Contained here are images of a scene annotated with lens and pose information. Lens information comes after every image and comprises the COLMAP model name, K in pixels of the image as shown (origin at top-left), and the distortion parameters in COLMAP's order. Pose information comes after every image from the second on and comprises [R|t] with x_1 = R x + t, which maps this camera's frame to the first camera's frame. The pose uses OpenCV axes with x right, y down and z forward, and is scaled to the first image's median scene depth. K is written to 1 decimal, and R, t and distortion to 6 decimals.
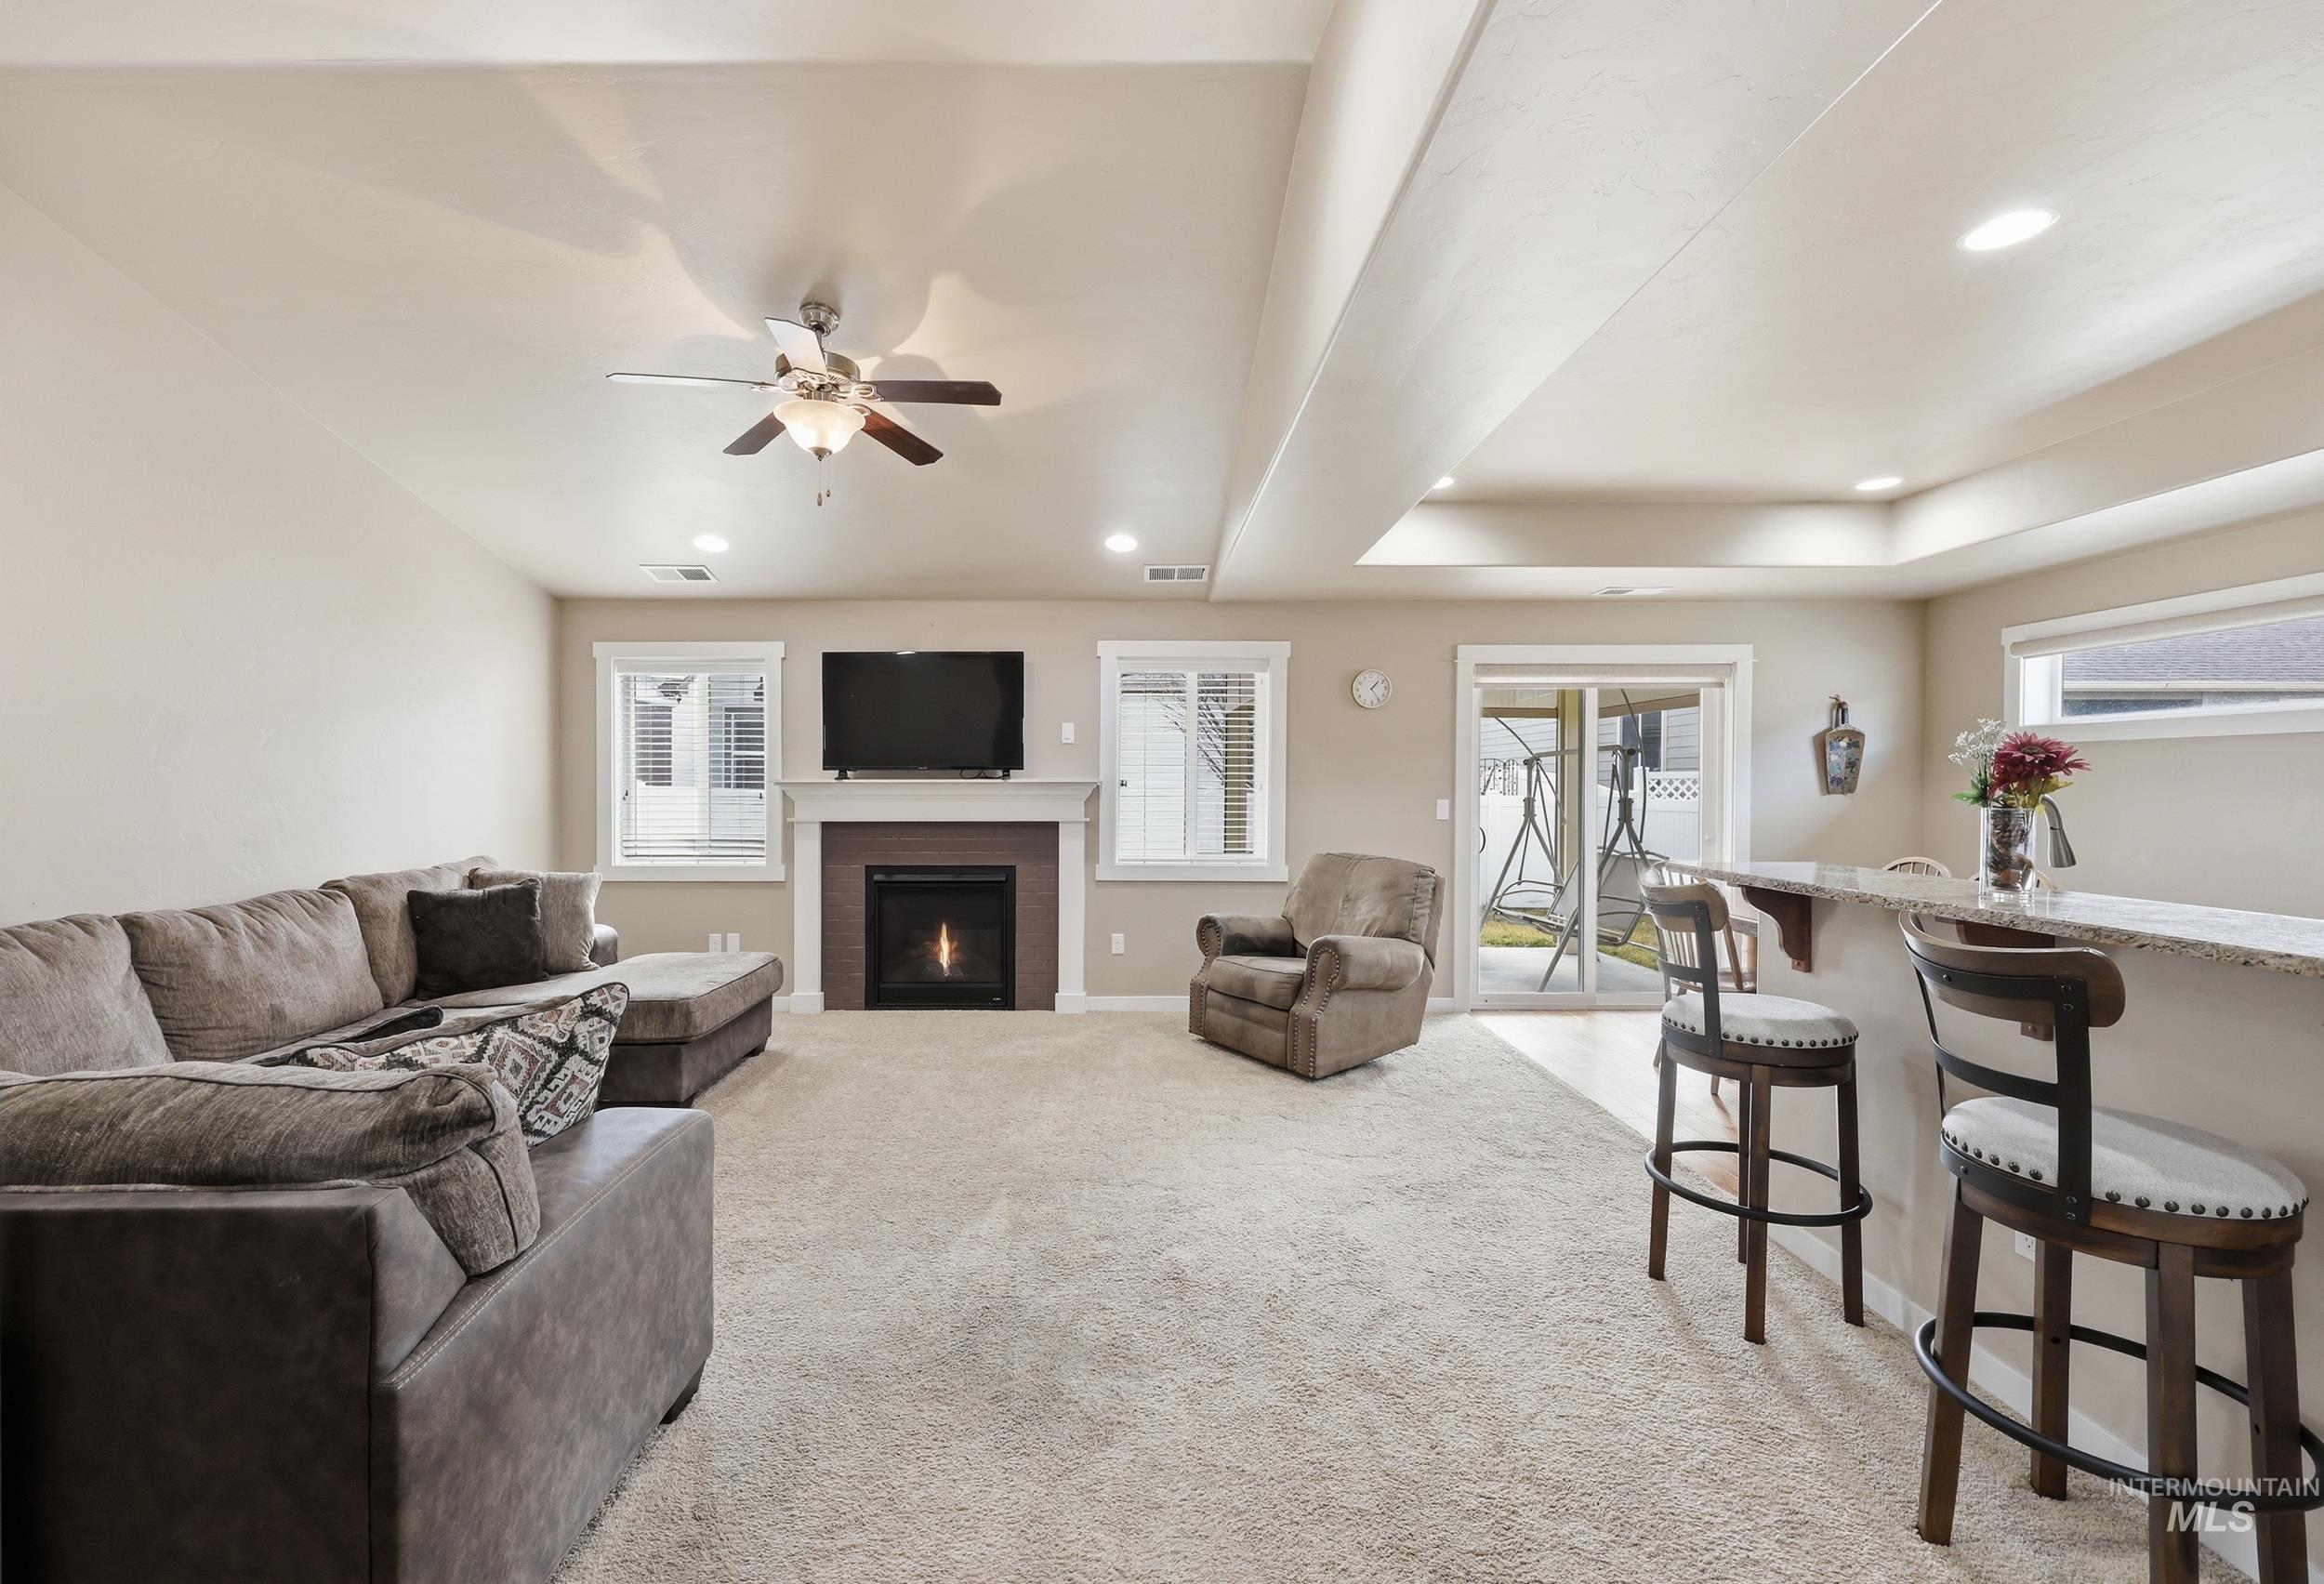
lens RADIAL K [[965.0, 0, 1135.8], [0, 965.0, 796.9], [0, 0, 1]] dist [-0.000642, 0.000063]
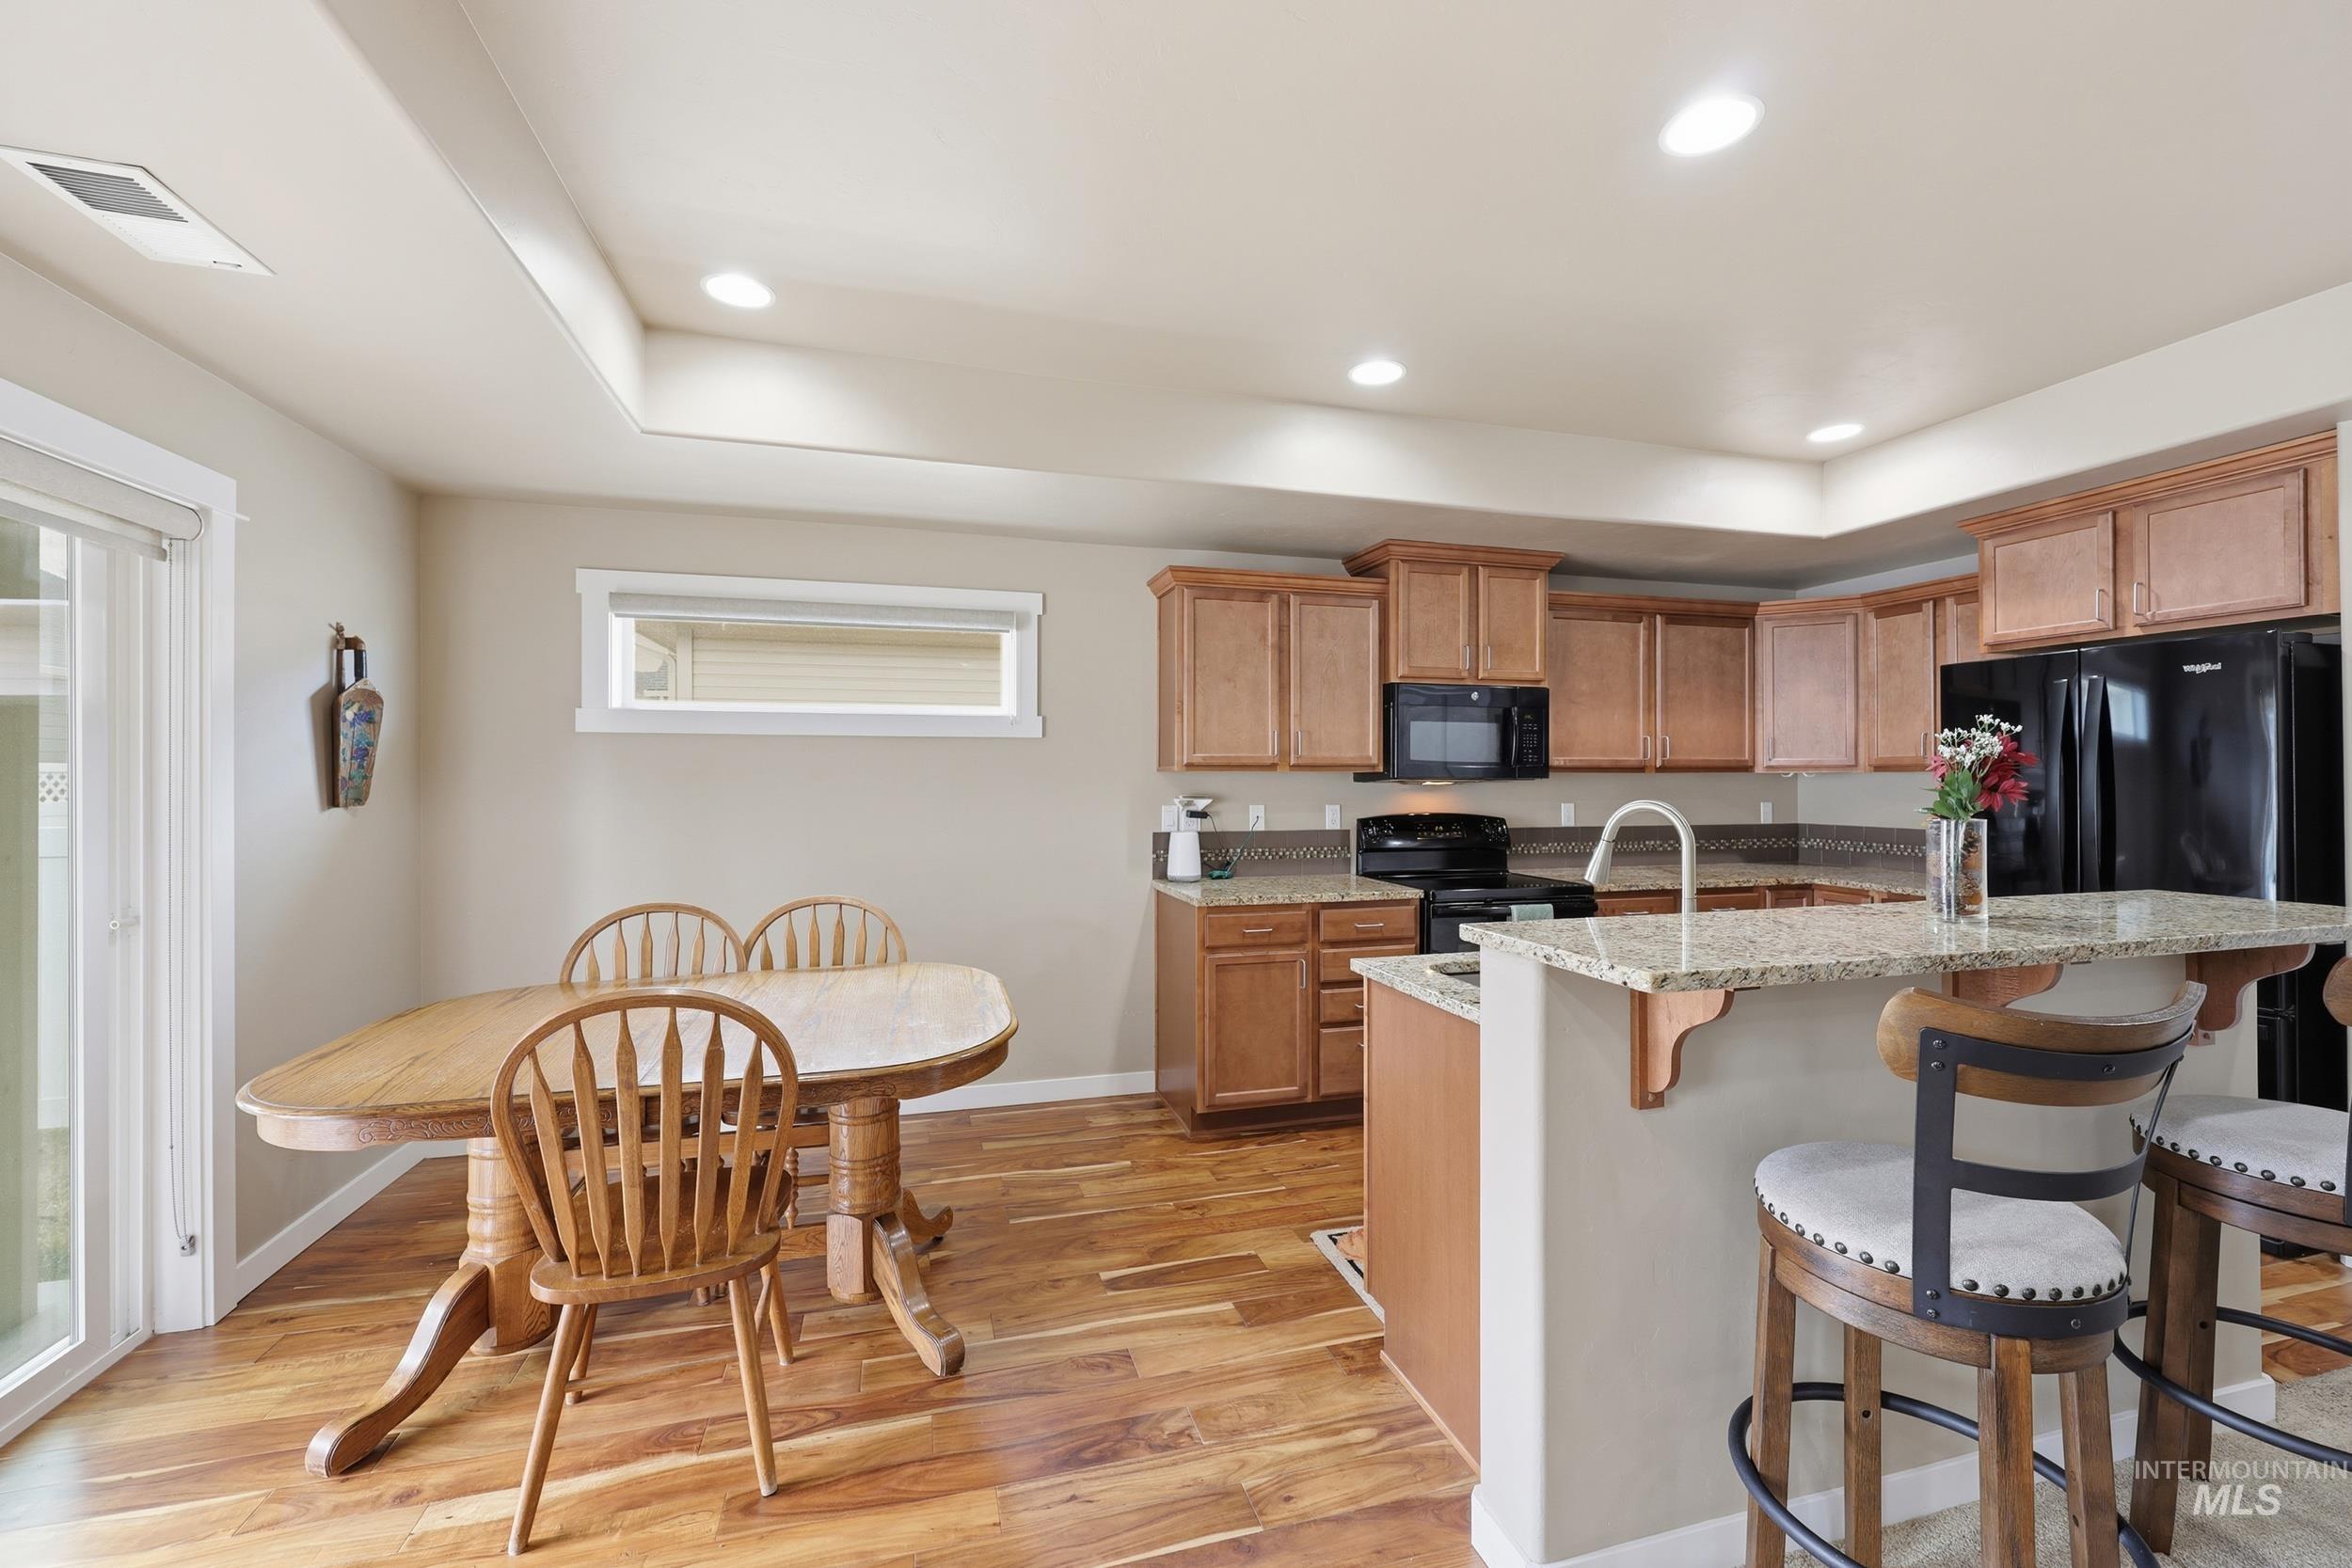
lens RADIAL K [[945.6, 0, 1162.1], [0, 945.6, 772.2], [0, 0, 1]] dist [0.000566, 0.000203]
pose [[-0.256354, 0.009199, 0.966539, 0.124211], [0.015036, 0.999872, -0.005529, -0.015784], [-0.966466, 0.013116, -0.256460, 0.859065]]
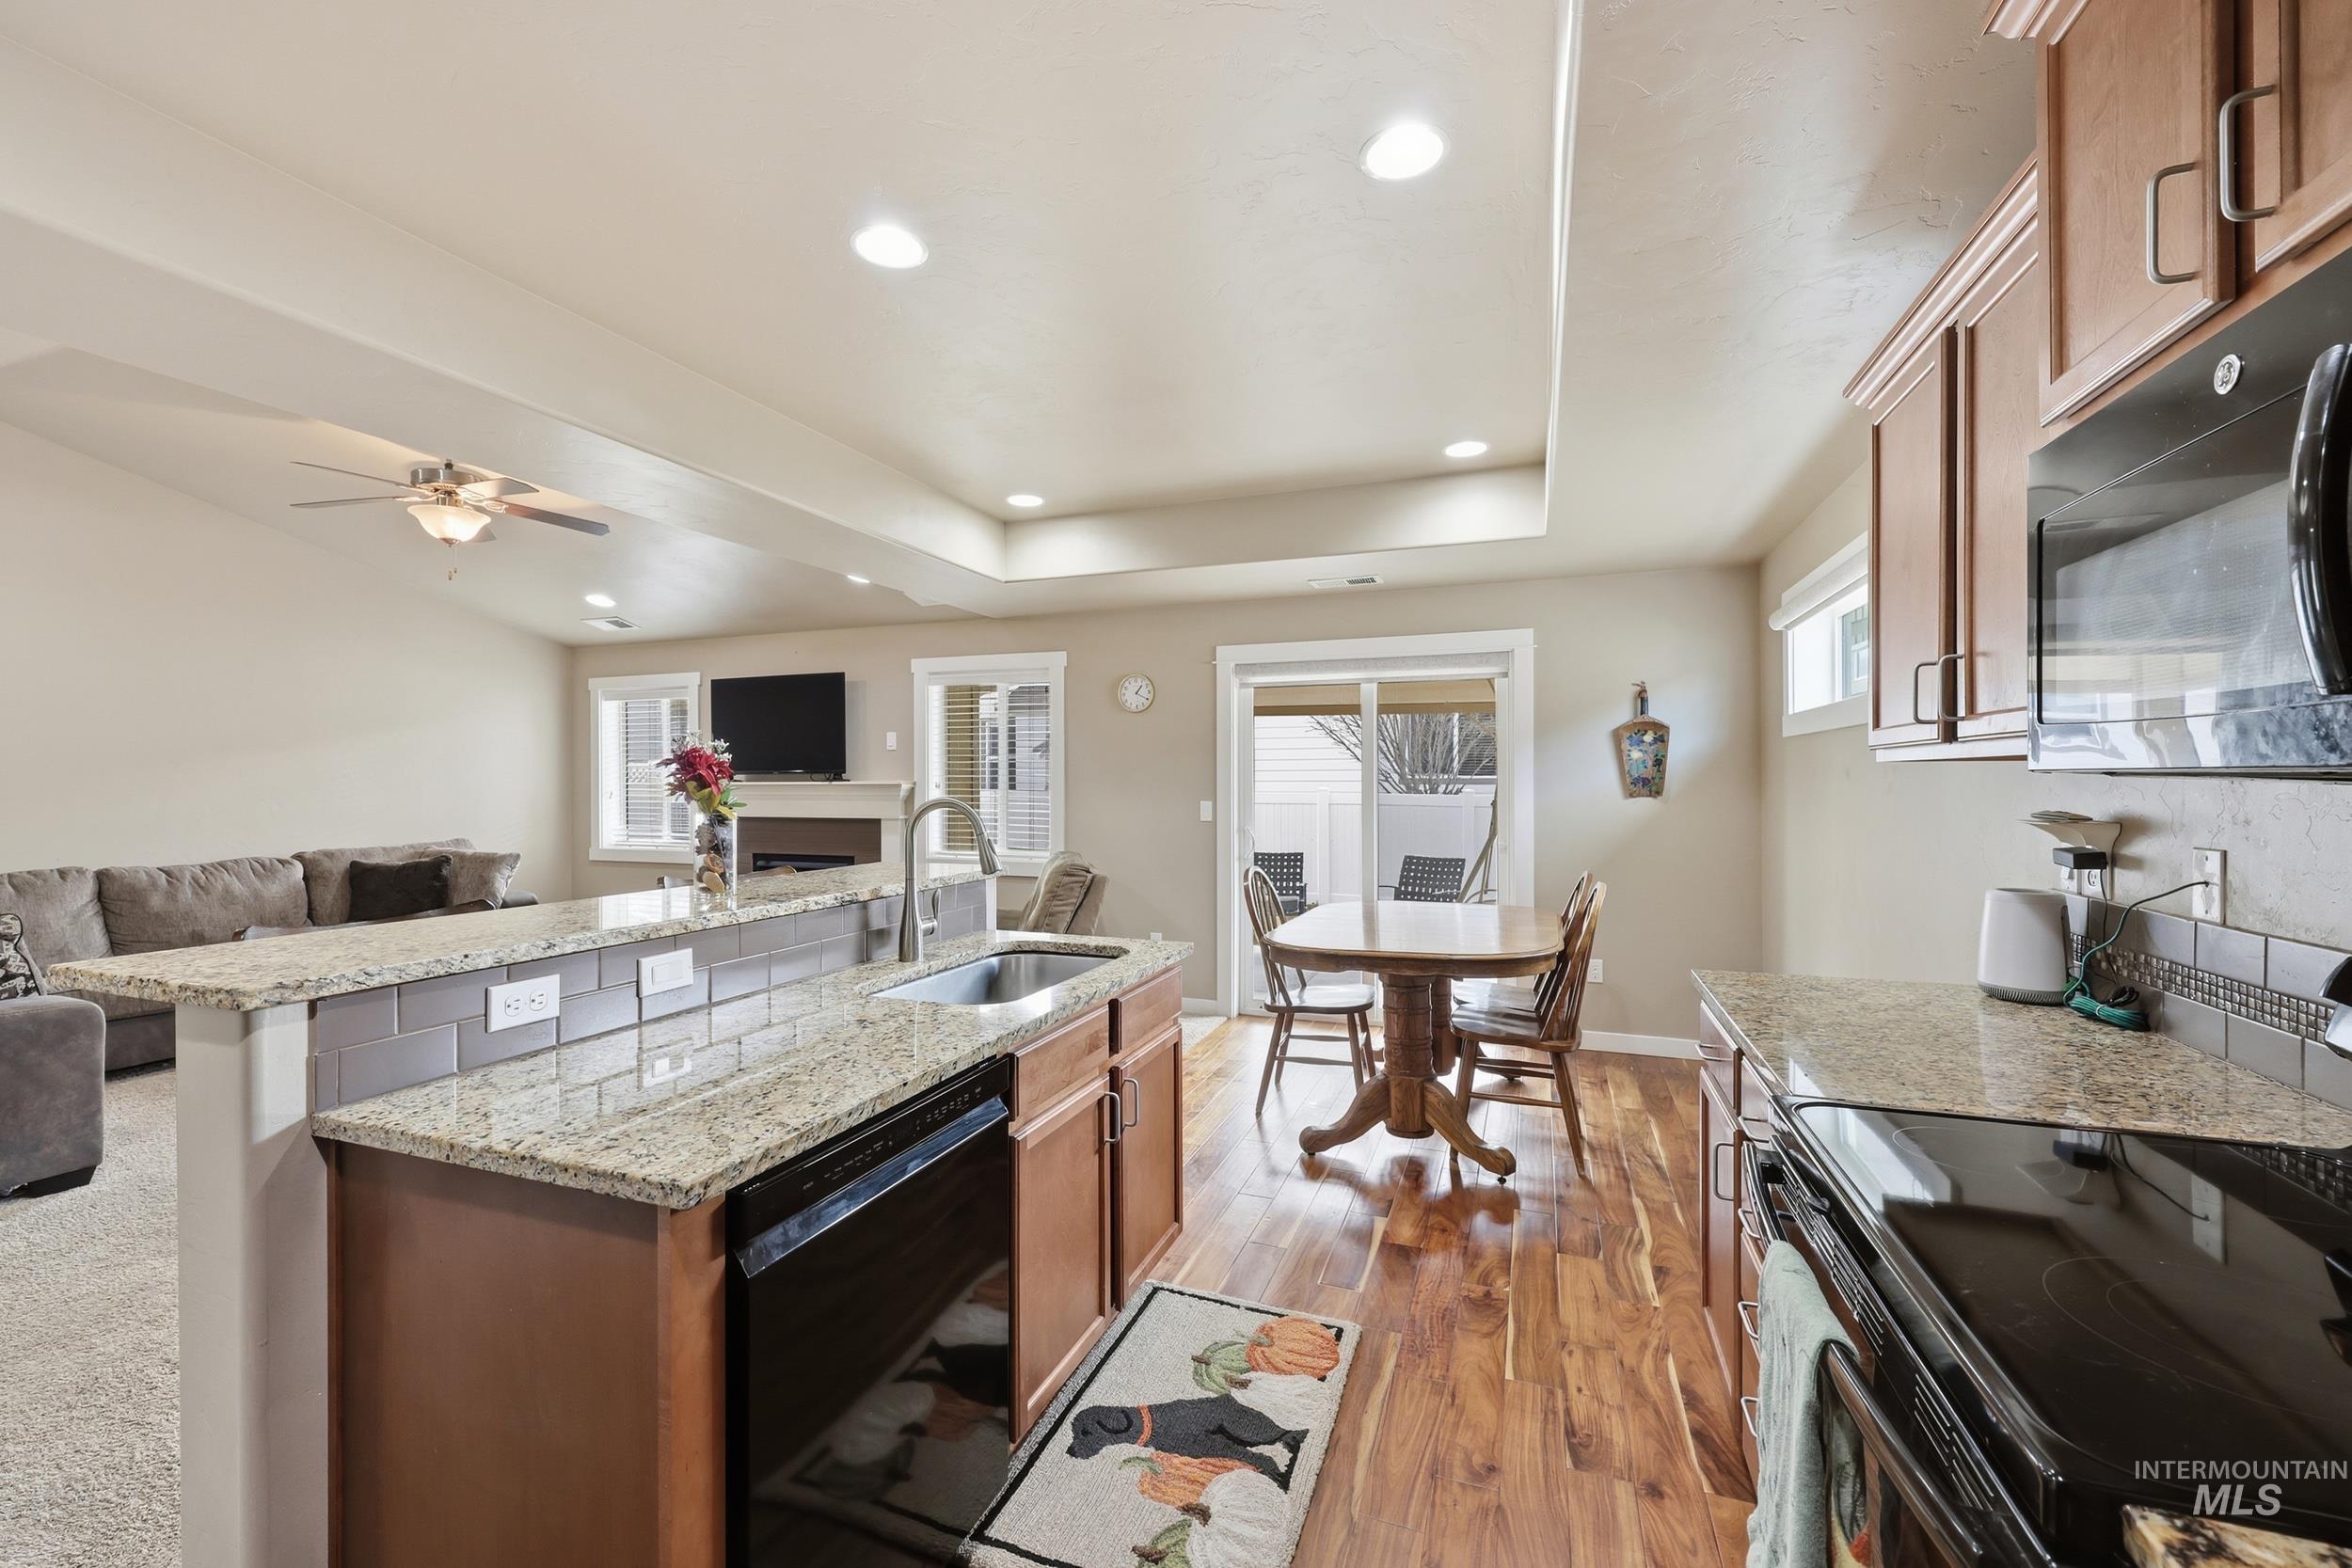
lens RADIAL K [[930.4, 0, 1185.1], [0, 930.4, 785.1], [0, 0, 1]] dist [-0.000096, -0.000047]
pose [[0.938399, -0.000171, -0.345555, 0.782372], [-0.003059, 0.999957, -0.008801, -0.006128], [0.345541, 0.009316, 0.938357, 0.104219]]
